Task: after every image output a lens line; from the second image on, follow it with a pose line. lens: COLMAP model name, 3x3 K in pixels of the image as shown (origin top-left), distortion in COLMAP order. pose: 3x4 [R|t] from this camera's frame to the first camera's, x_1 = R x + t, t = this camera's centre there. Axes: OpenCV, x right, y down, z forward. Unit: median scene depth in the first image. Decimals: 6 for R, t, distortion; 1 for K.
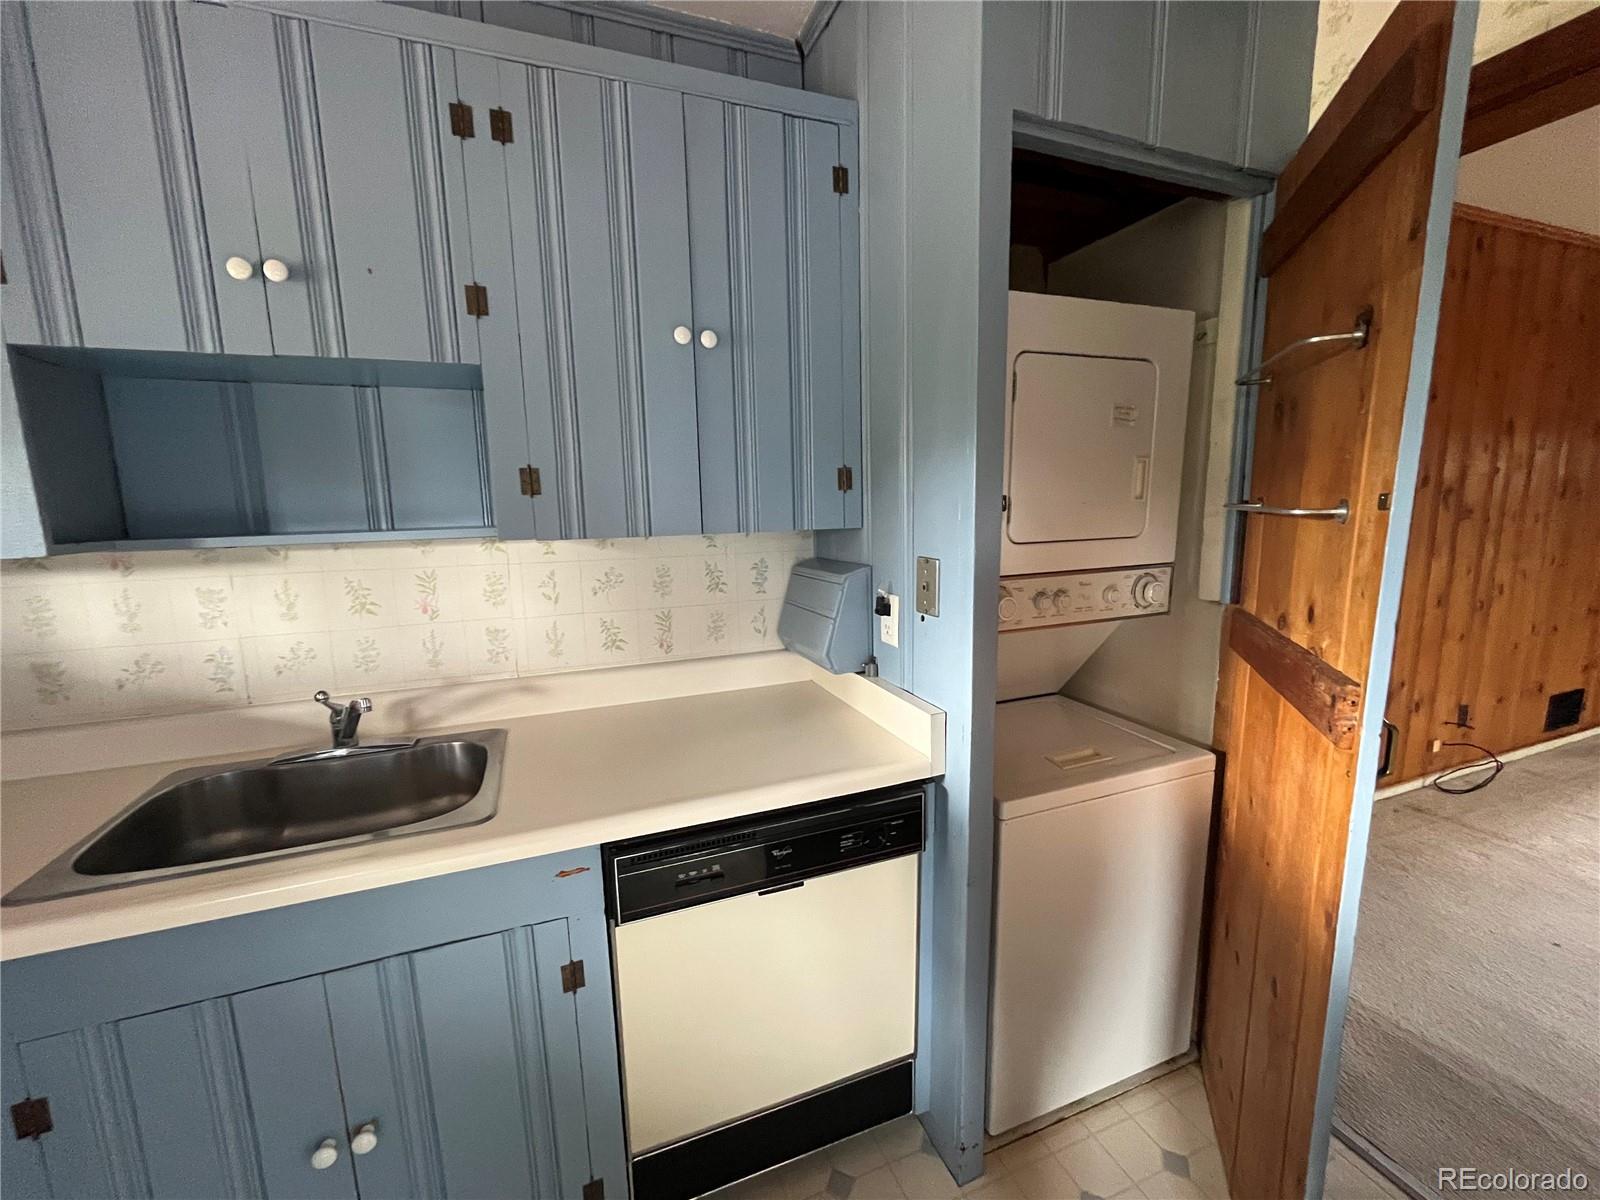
lens RADIAL K [[654.0, 0, 799.5], [0, 654.0, 607.9], [0, 0, 1]] dist [-0.005821, 0.000471]
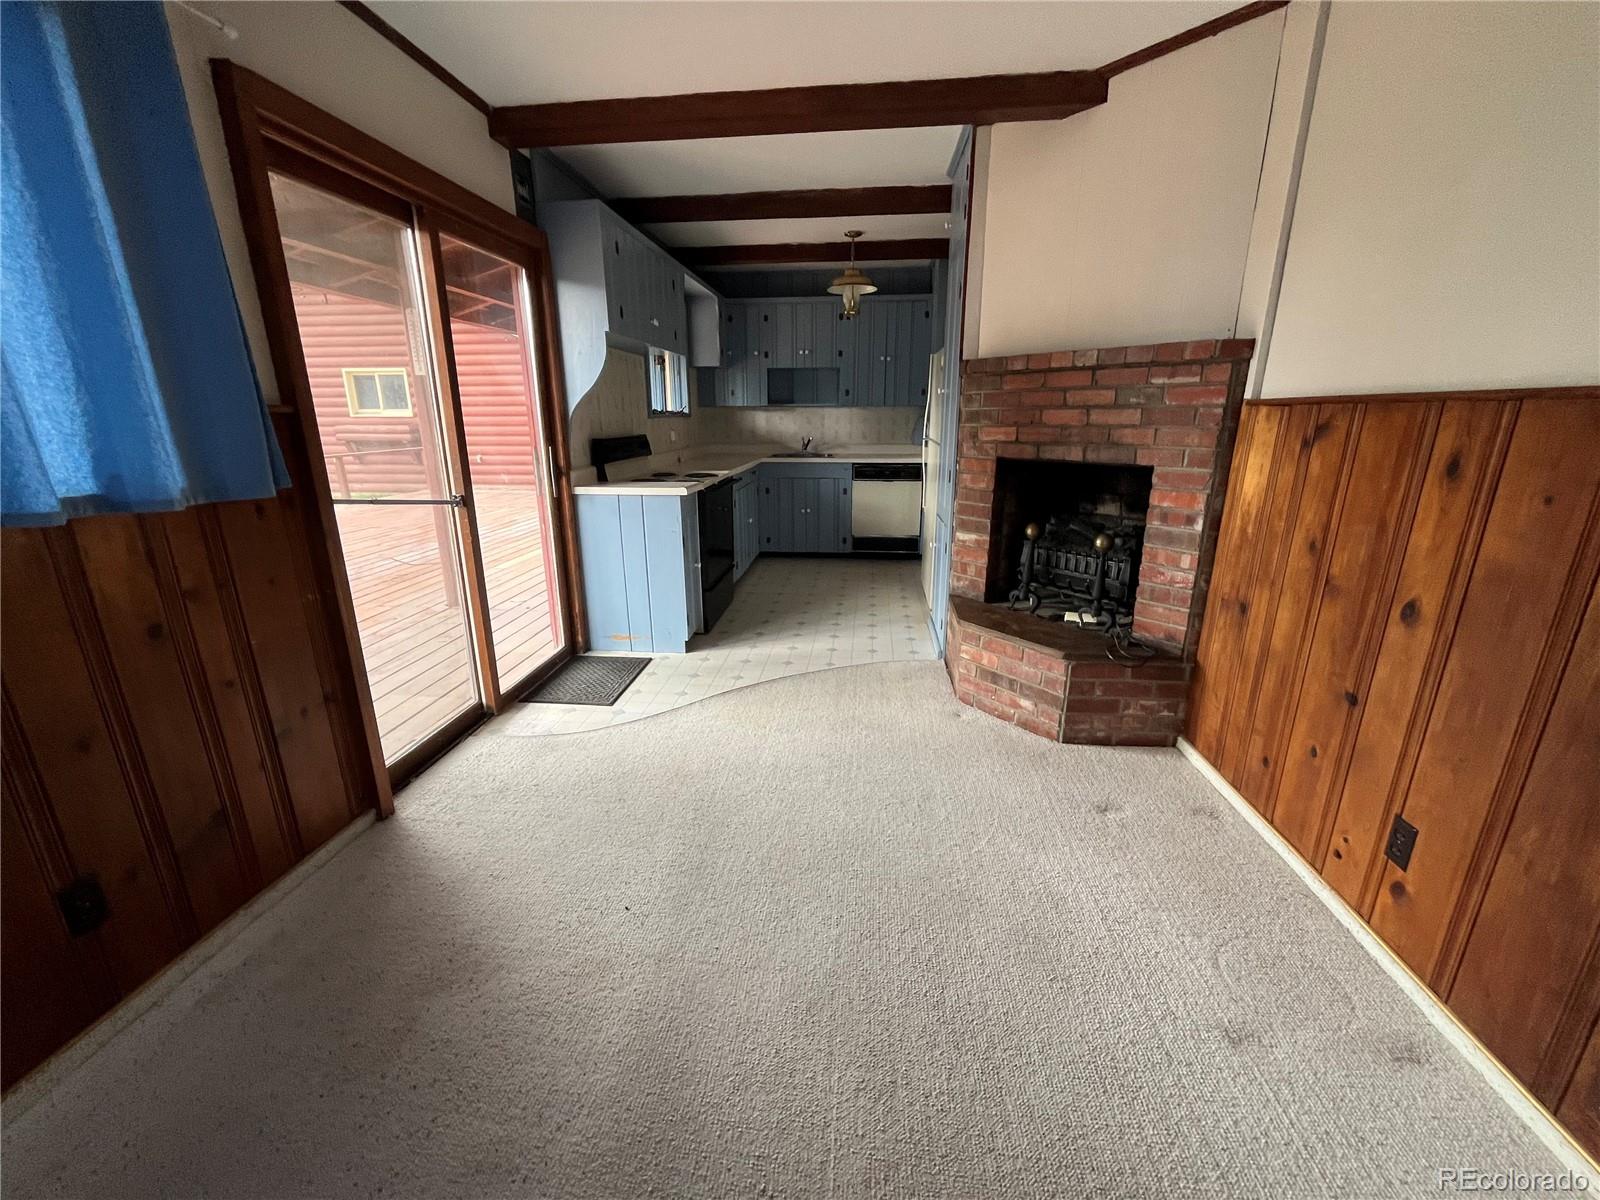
lens RADIAL K [[654.0, 0, 804.4], [0, 654.0, 603.4], [0, 0, 1]] dist [-0.005821, 0.000471]
pose [[0.892190, 0.142900, -0.428459, 1.438963], [-0.088779, 0.985608, 0.143856, 0.606980], [0.442850, -0.090308, 0.892036, -3.232600]]
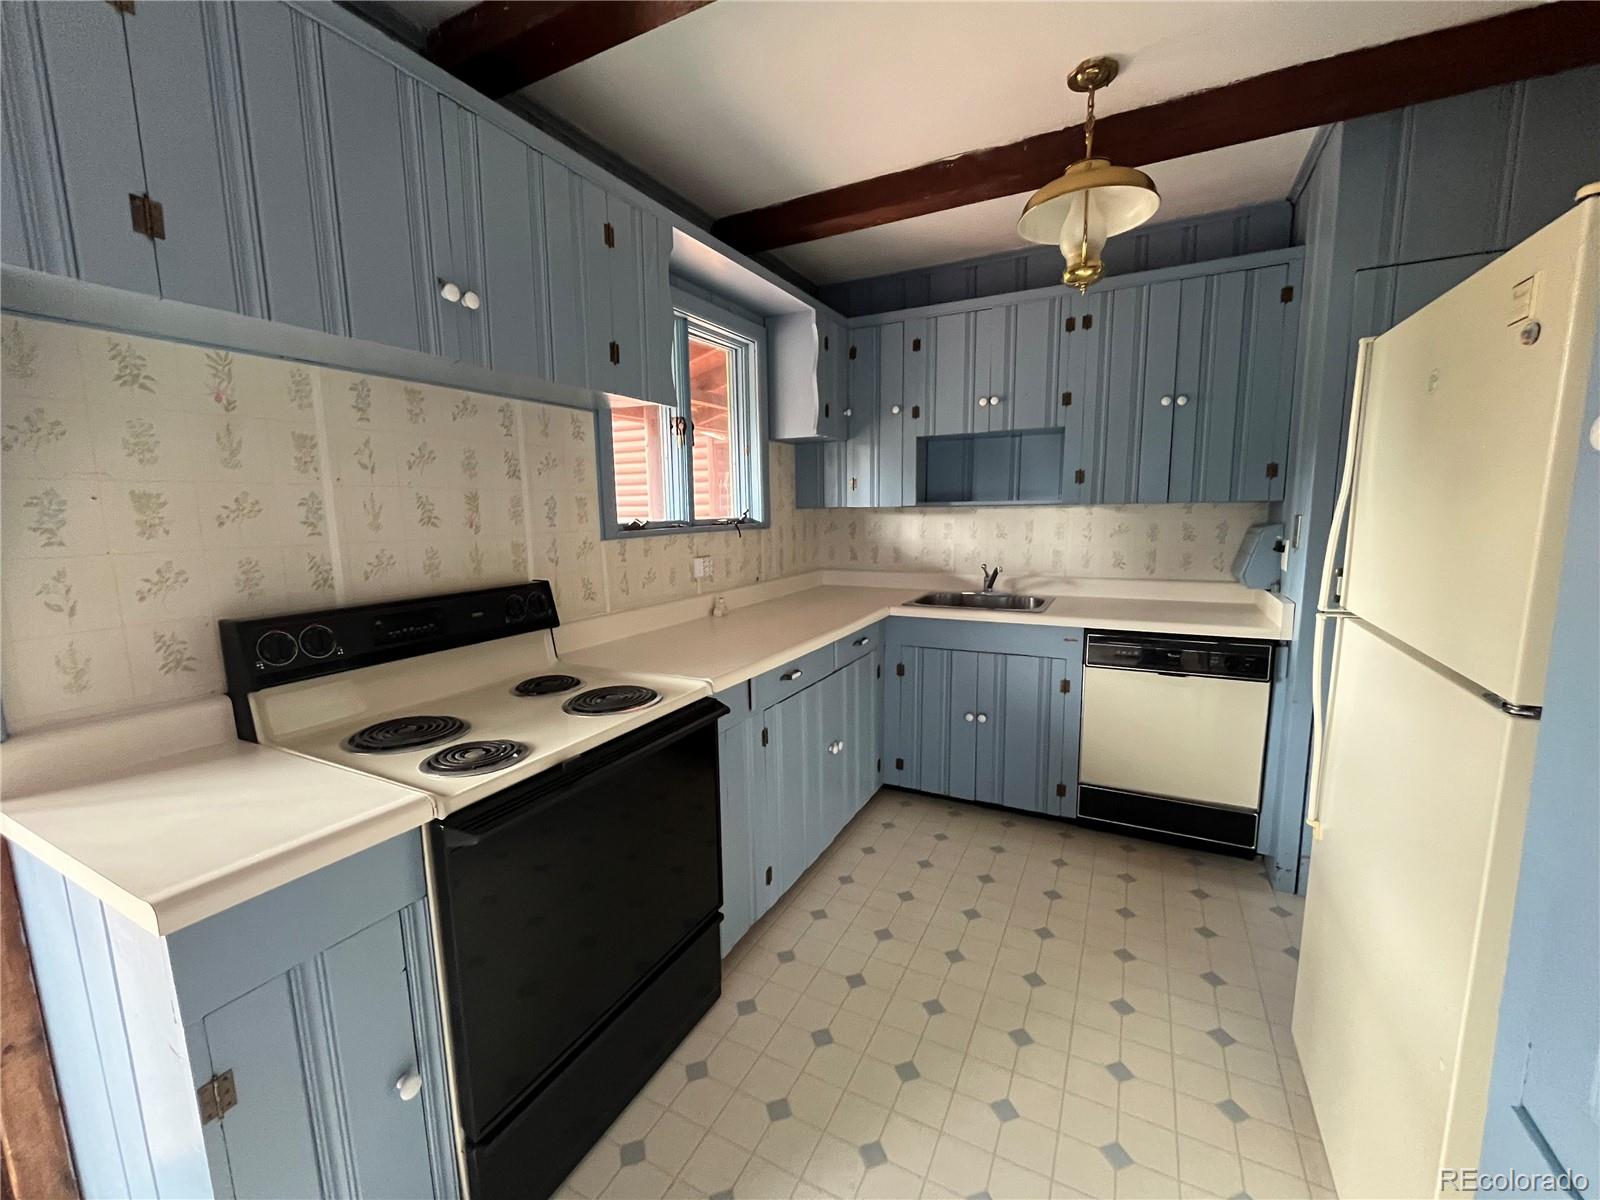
lens RADIAL K [[654.0, 0, 794.8], [0, 654.0, 602.2], [0, 0, 1]] dist [-0.005821, 0.000471]
pose [[0.658462, 0.116351, -0.743566, 0.611059], [-0.119377, 0.991617, 0.049452, 0.220180], [0.743086, 0.056203, 0.666831, -1.104501]]
